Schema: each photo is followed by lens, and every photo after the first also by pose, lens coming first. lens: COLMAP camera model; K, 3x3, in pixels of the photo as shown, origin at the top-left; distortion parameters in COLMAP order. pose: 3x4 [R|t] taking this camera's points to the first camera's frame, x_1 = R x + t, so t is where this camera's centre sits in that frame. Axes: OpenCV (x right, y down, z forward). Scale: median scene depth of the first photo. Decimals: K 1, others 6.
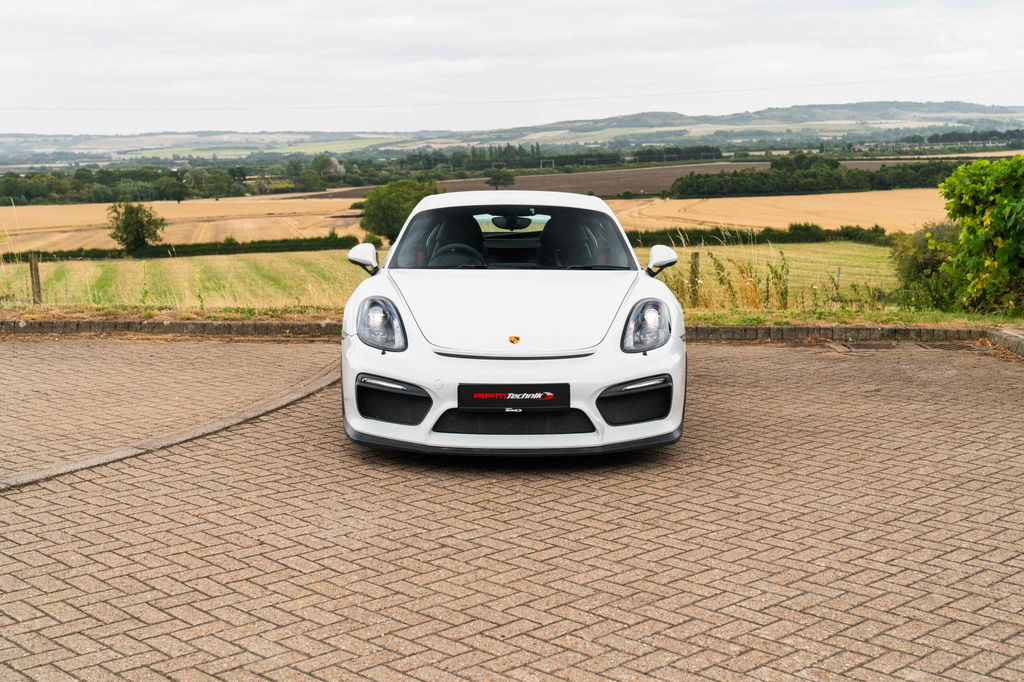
lens RADIAL K [[1406.3, 0, 512.0], [0, 1406.3, 341.0], [0, 0, 1]] dist [0.005738, 0.000738]
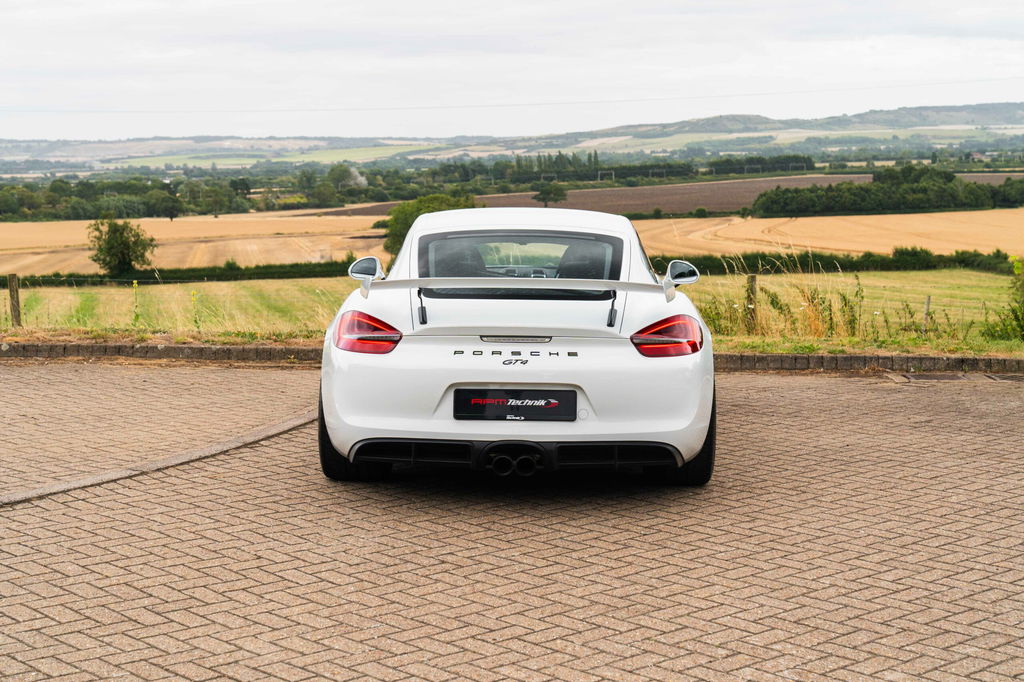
lens RADIAL K [[1684.7, 0, 512.0], [0, 1684.7, 341.0], [0, 0, 1]] dist [0.010388, 0.003000]
pose [[0.999471, 0.006206, -0.031931, 0.029010], [-0.007080, 0.999601, -0.027360, 0.018885], [0.031749, 0.027572, 0.999116, -0.143558]]
